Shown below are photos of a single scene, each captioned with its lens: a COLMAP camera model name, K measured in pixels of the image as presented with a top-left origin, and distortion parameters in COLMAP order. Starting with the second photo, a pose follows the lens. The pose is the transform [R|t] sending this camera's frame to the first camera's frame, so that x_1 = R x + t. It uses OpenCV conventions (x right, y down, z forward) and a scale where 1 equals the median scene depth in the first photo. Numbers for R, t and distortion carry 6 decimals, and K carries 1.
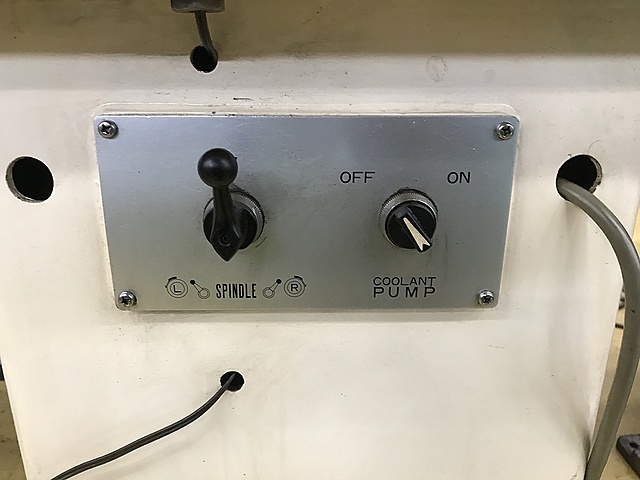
lens RADIAL K [[527.1, 0, 320.3], [0, 527.1, 221.7], [0, 0, 1]] dist [0.006658, 0.013108]
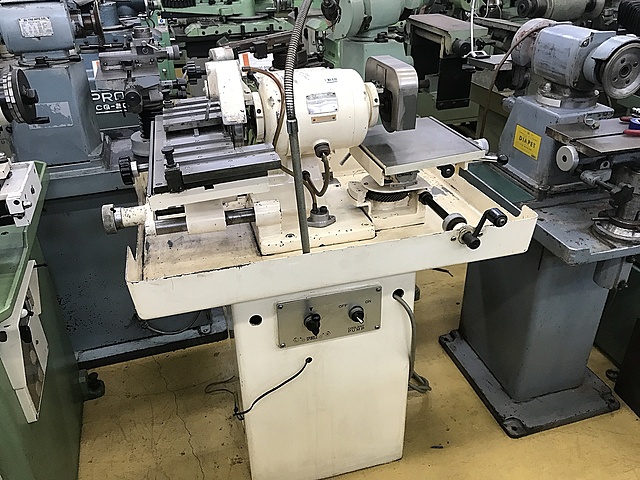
lens RADIAL K [[527.1, 0, 320.3], [0, 527.1, 221.7], [0, 0, 1]] dist [0.006658, 0.013108]
pose [[0.969653, -0.139476, 0.200797, -0.734835], [0.102644, 0.977660, 0.183427, -1.336203], [-0.221895, -0.157249, 0.962307, -2.426962]]
